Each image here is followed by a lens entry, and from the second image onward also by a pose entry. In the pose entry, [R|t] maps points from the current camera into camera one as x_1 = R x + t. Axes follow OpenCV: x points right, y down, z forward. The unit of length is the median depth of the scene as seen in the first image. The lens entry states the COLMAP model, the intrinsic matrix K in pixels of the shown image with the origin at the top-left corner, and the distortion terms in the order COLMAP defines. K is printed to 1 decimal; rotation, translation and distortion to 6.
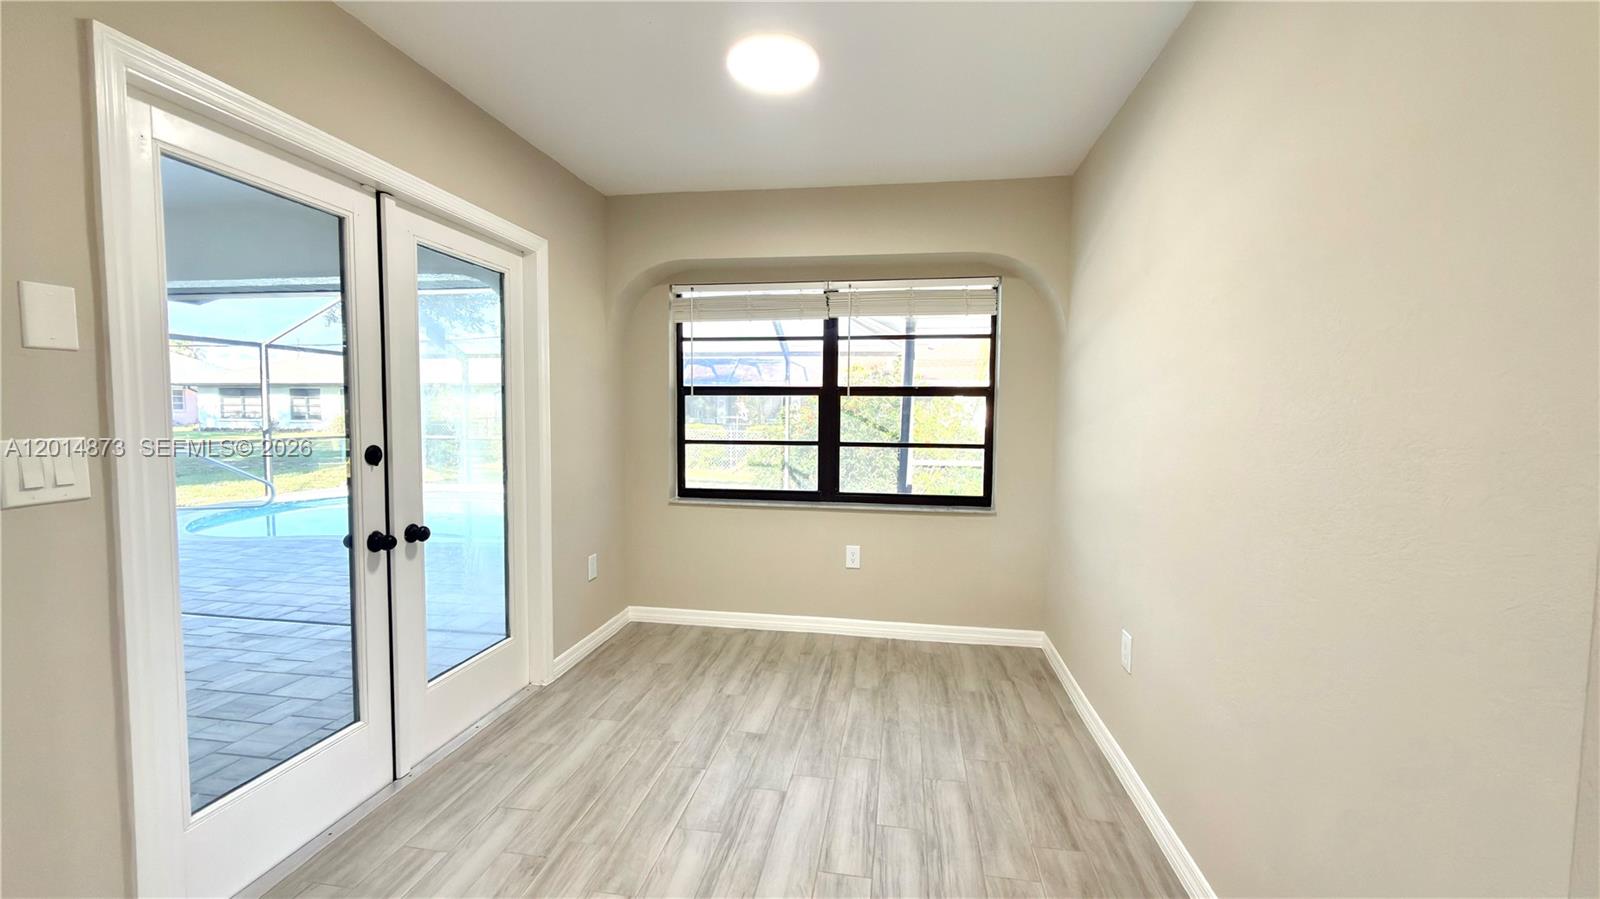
lens RADIAL K [[636.6, 0, 803.3], [0, 636.6, 454.3], [0, 0, 1]] dist [-0.000912, 0.000006]
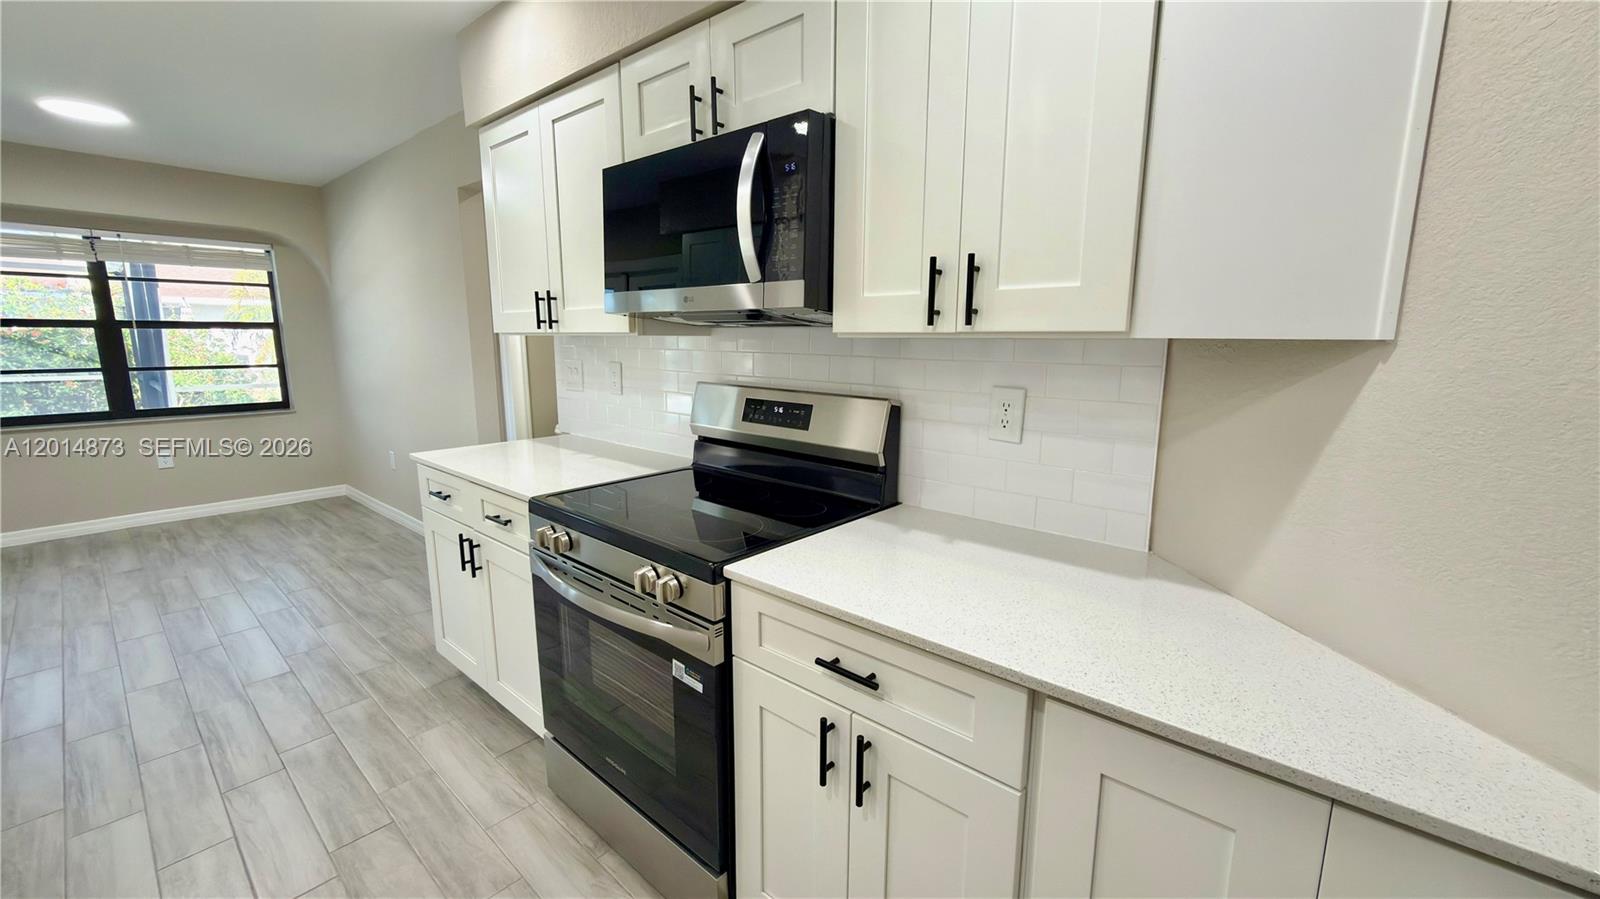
lens RADIAL K [[636.6, 0, 798.8], [0, 636.6, 447.8], [0, 0, 1]] dist [-0.000912, 0.000006]
pose [[0.530620, -0.153938, 0.833514, -0.296598], [0.057695, 0.987649, 0.145676, 0.028683], [-0.845644, -0.029209, 0.532947, -0.712277]]
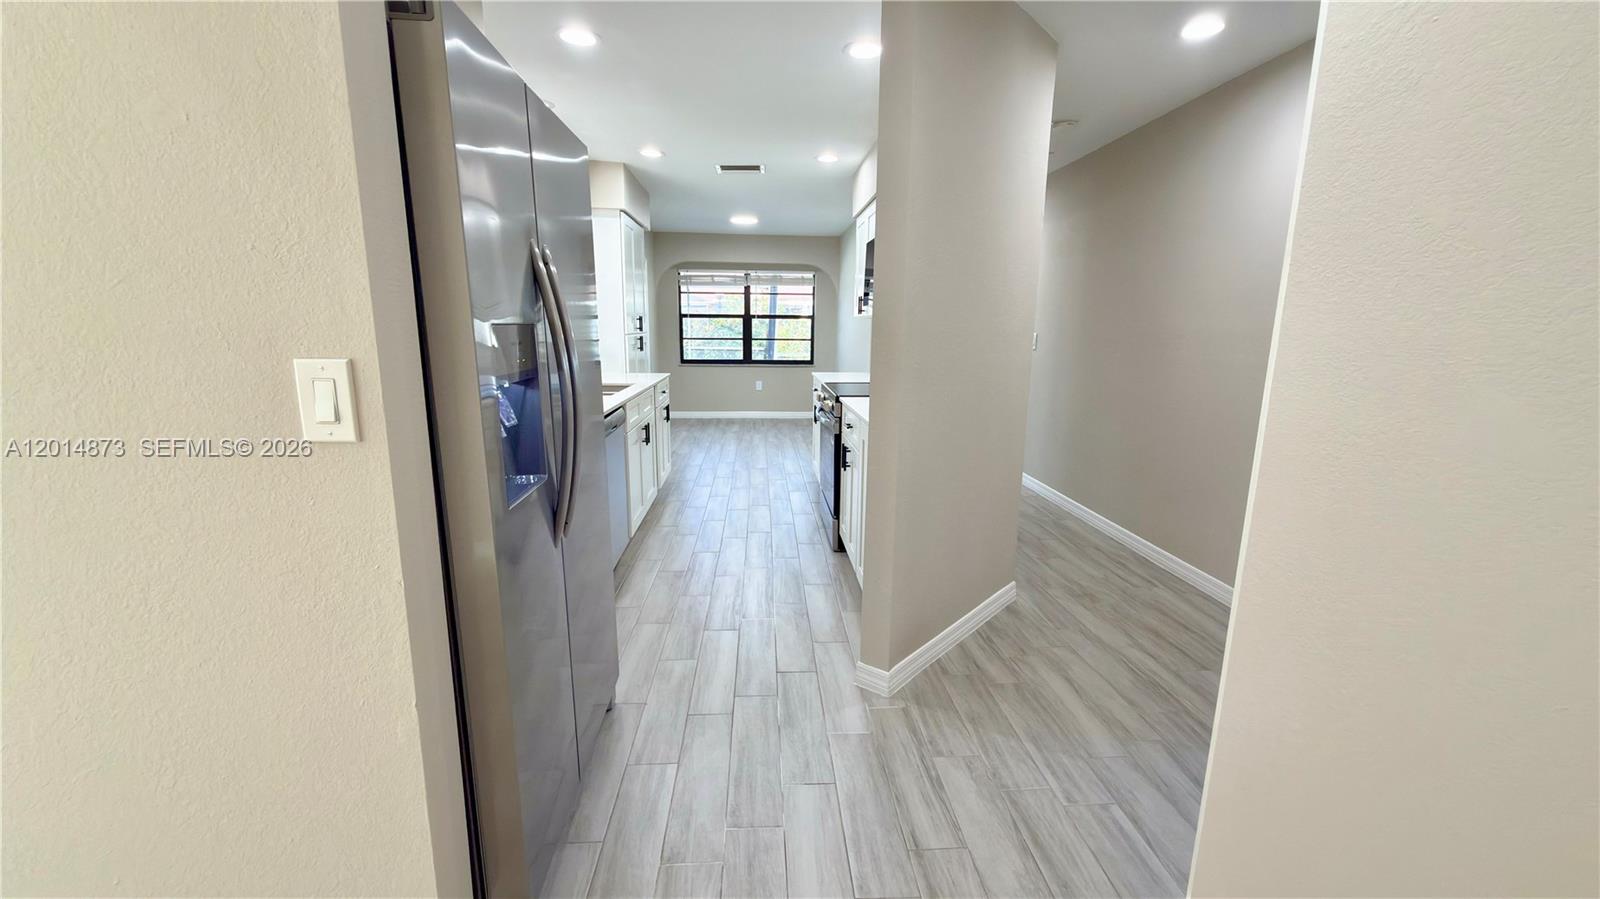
lens RADIAL K [[636.6, 0, 799.3], [0, 636.6, 448.6], [0, 0, 1]] dist [-0.000912, 0.000006]
pose [[0.974944, -0.040735, 0.218687, -0.312417], [0.013439, 0.992081, 0.124882, 0.096230], [-0.222042, -0.118814, 0.967771, -1.414358]]
